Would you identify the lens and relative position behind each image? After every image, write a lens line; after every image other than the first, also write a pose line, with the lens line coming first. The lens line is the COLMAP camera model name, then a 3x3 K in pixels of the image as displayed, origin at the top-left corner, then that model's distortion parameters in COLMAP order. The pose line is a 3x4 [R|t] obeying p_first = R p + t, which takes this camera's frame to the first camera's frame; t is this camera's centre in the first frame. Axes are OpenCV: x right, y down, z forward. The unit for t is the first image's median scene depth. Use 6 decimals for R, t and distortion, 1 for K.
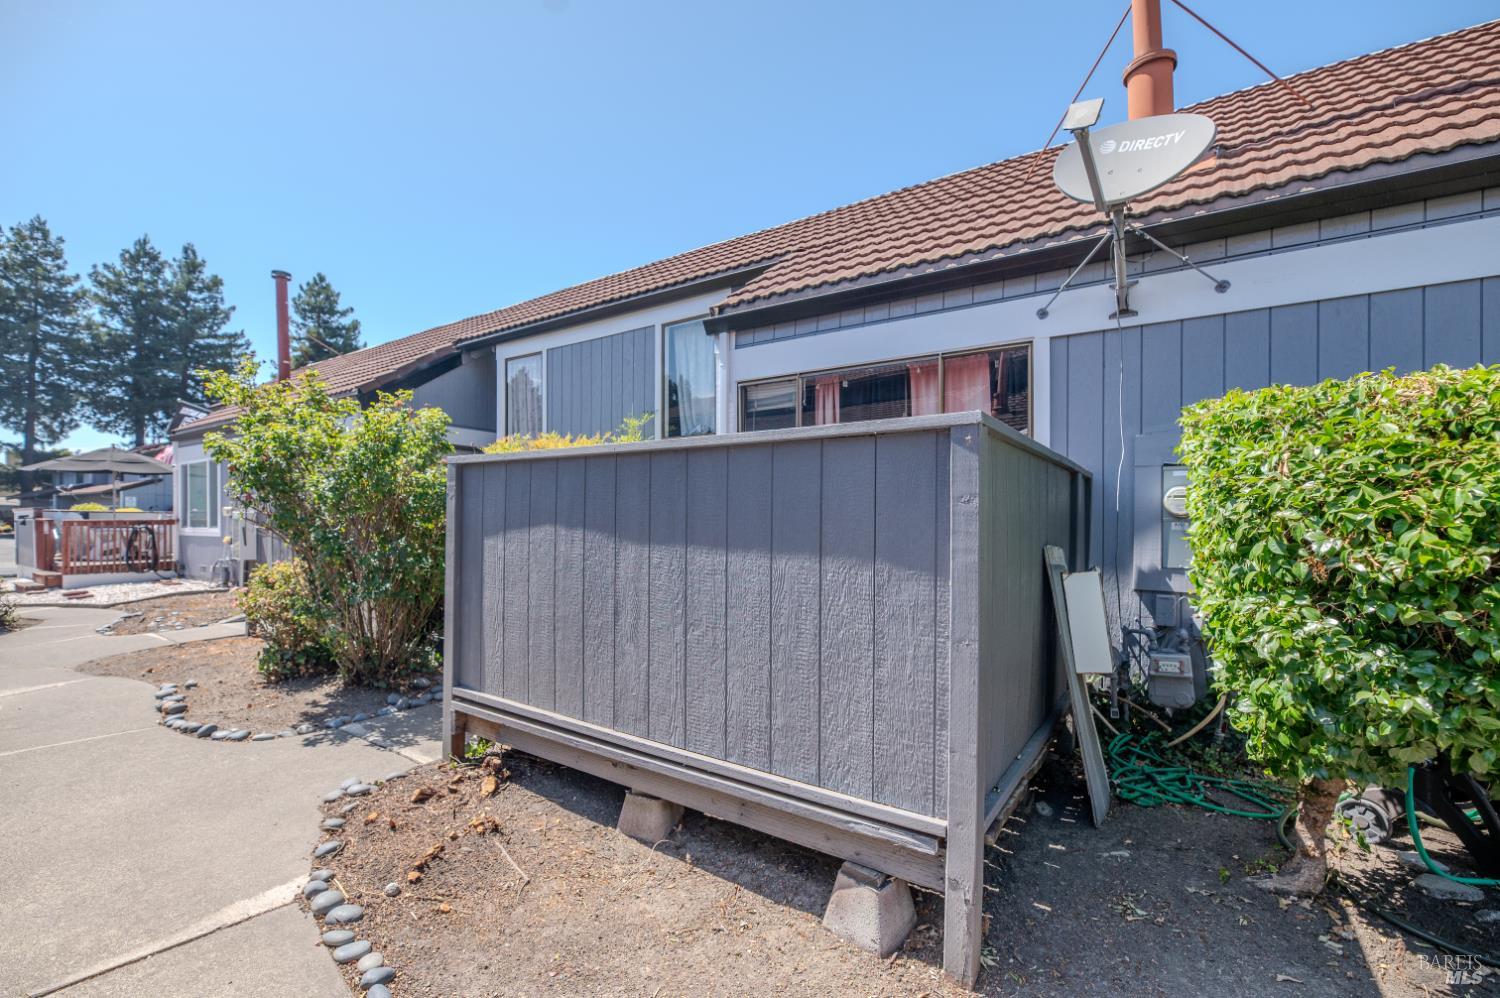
lens RADIAL K [[636.2, 0, 742.6], [0, 636.2, 512.5], [0, 0, 1]] dist [0.001712, -0.000622]
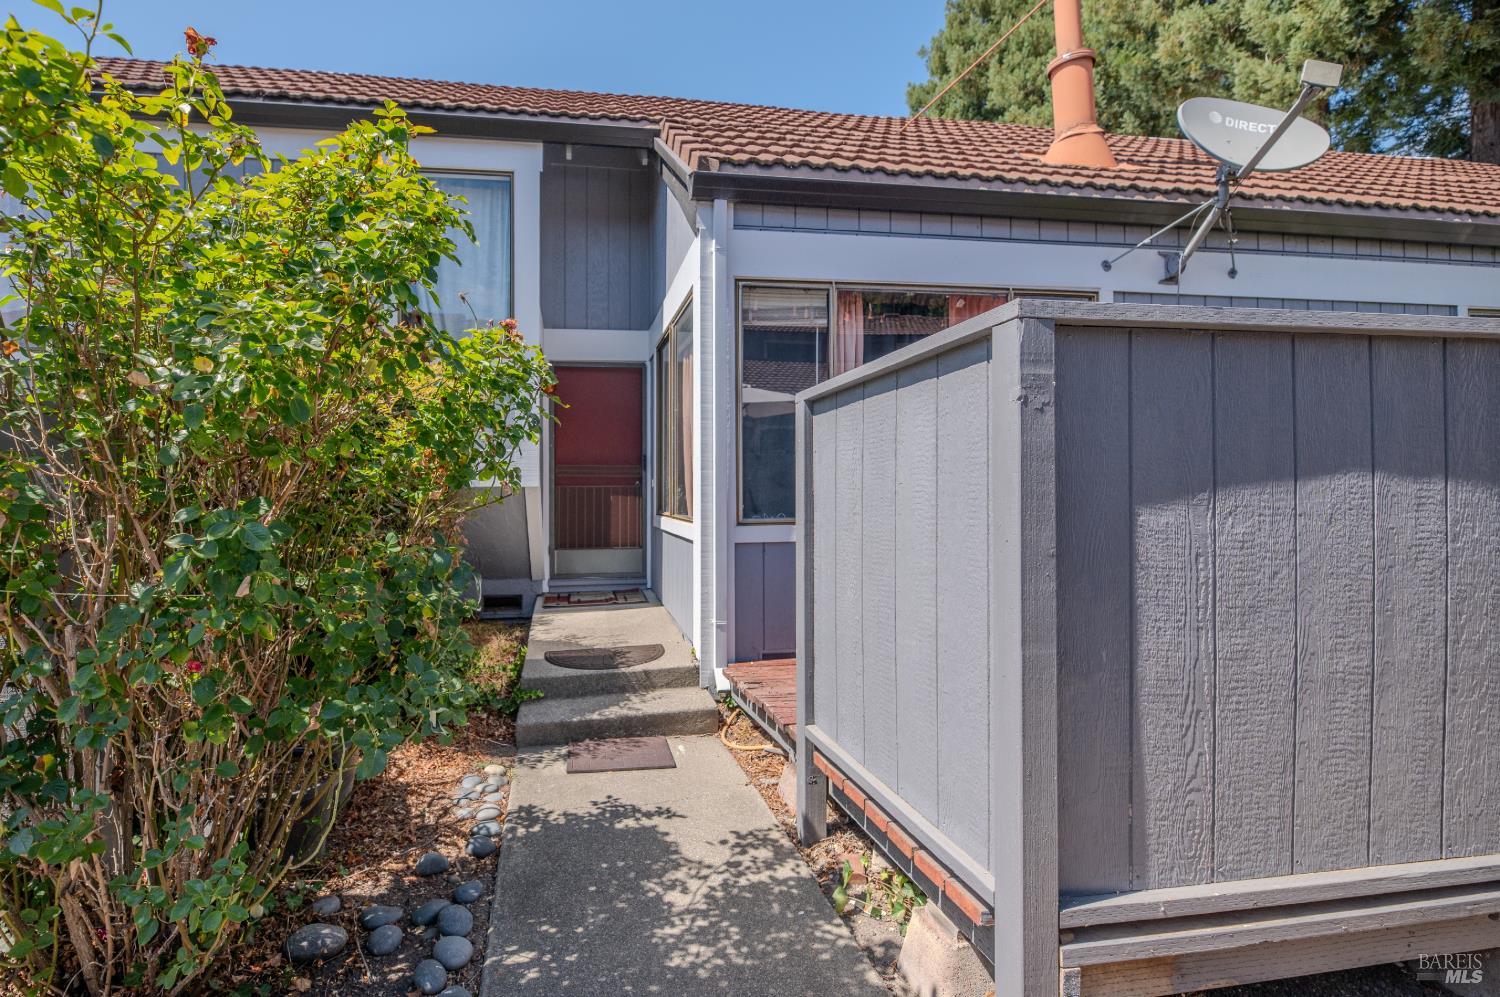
lens RADIAL K [[701.6, 0, 688.6], [0, 701.6, 498.2], [0, 0, 1]] dist [0.002282, -0.001986]
pose [[0.736302, -0.002723, 0.676647, -0.921520], [0.004119, 0.999991, -0.000459, 0.032823], [-0.676640, 0.003125, 0.736307, 0.868437]]
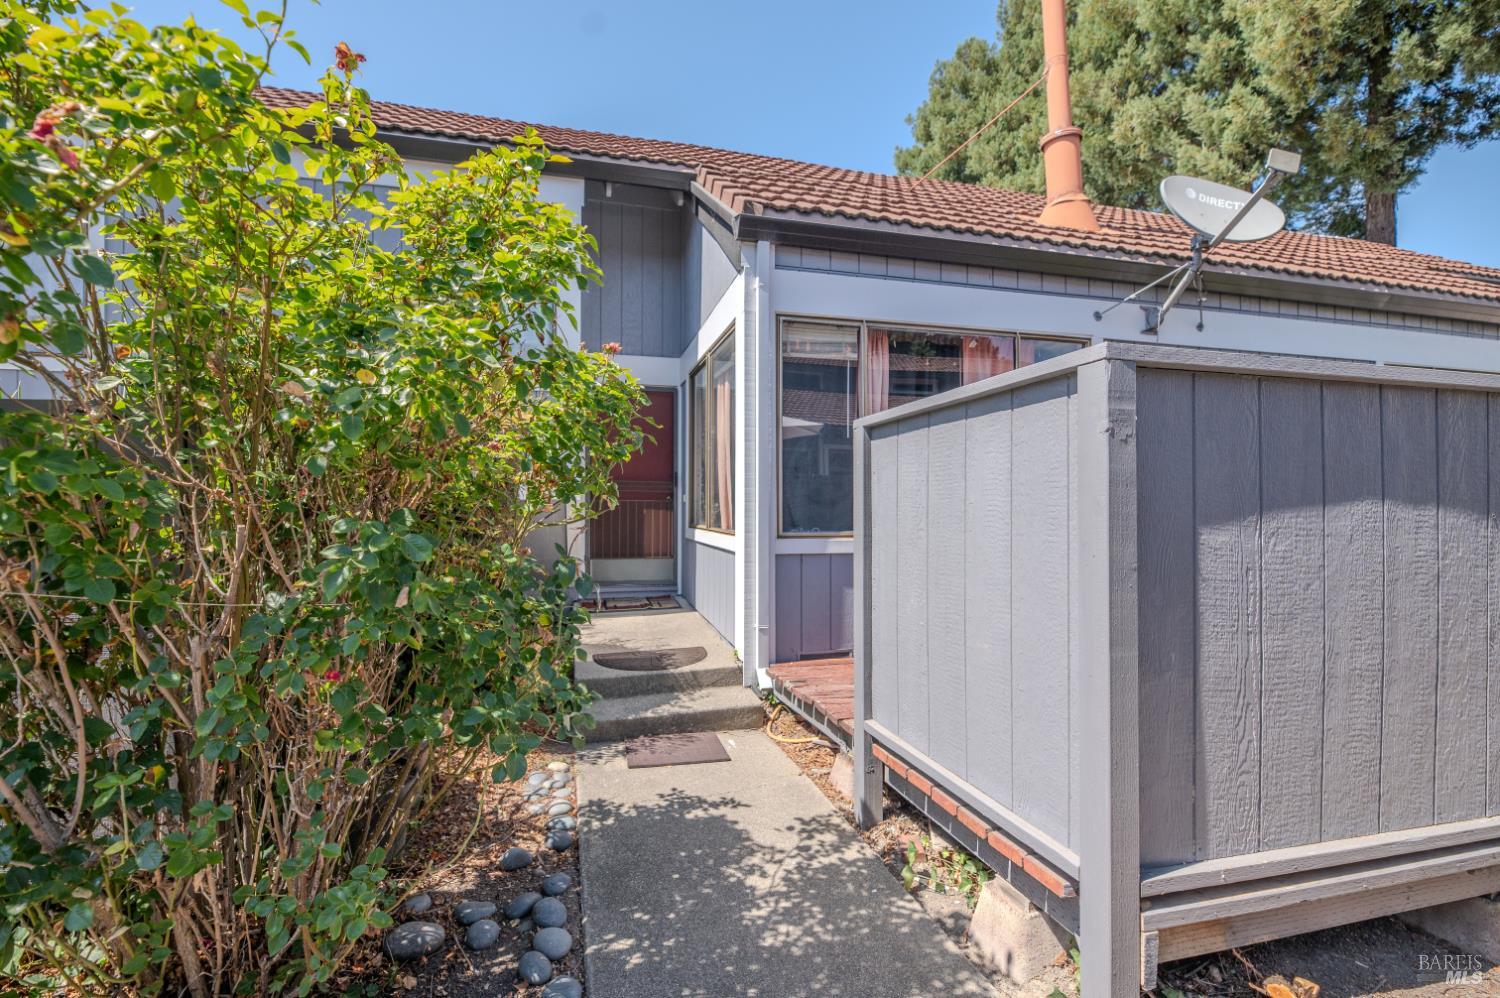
lens RADIAL K [[636.2, 0, 742.6], [0, 636.2, 512.5], [0, 0, 1]] dist [0.001712, -0.000622]
pose [[0.668778, 0.005775, 0.743440, -0.980141], [-0.008494, 0.999964, -0.000127, 0.031487], [-0.743414, -0.006230, 0.668803, 0.942562]]
